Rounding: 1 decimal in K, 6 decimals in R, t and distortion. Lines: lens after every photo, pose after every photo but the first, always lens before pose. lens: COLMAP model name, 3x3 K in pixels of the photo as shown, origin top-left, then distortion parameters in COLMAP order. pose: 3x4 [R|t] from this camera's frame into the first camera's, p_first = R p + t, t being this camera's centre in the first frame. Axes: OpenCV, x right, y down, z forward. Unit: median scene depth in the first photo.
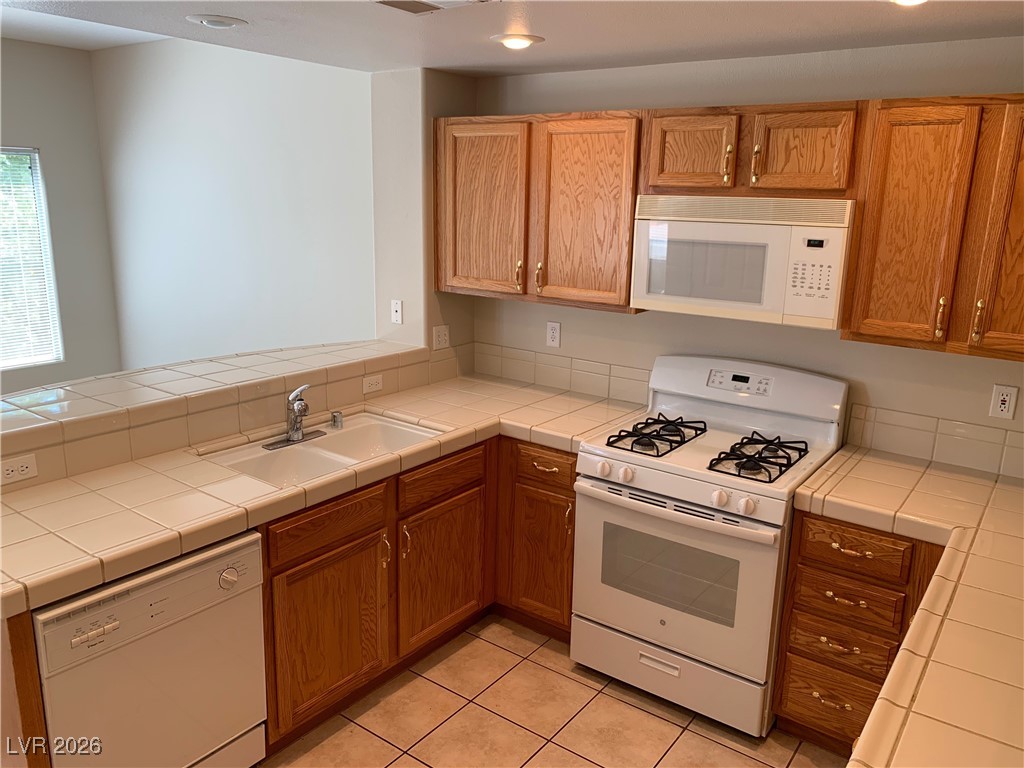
lens RADIAL K [[780.5, 0, 512.2], [0, 780.5, 383.5], [0, 0, 1]] dist [0.036050, -0.035289]
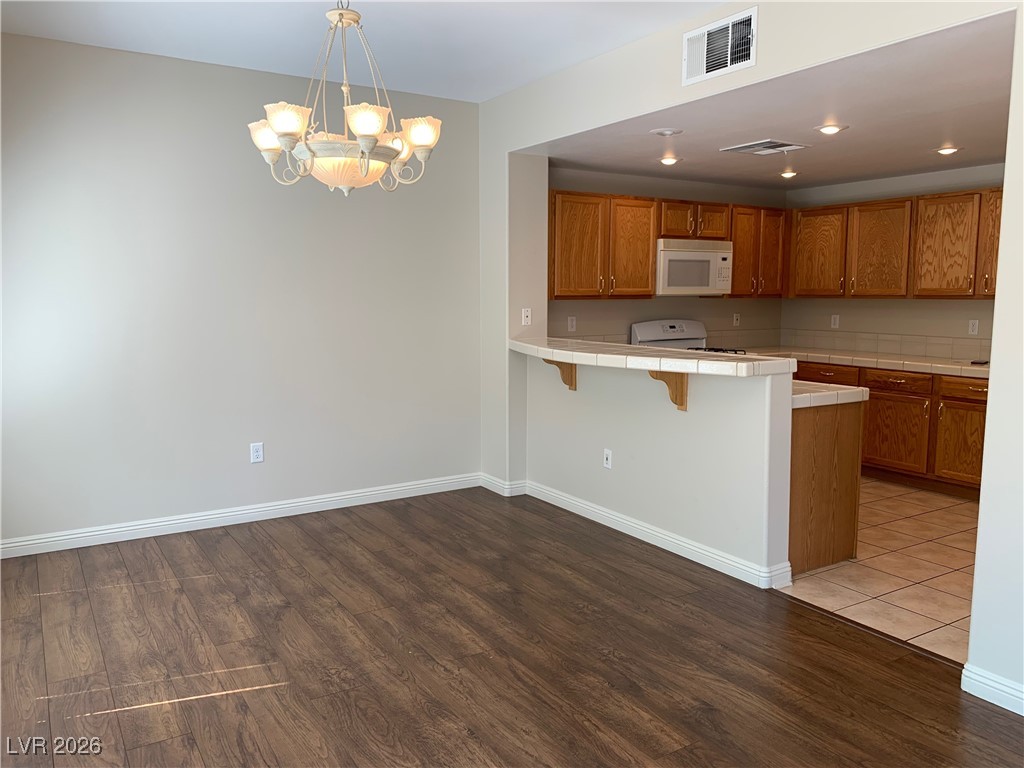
lens RADIAL K [[780.5, 0, 511.8], [0, 780.5, 390.2], [0, 0, 1]] dist [0.036050, -0.035289]
pose [[0.376305, -0.142028, 0.915545, -1.953929], [0.229459, 0.971681, 0.056424, -0.063181], [-0.897632, 0.188847, 0.398238, 0.628204]]
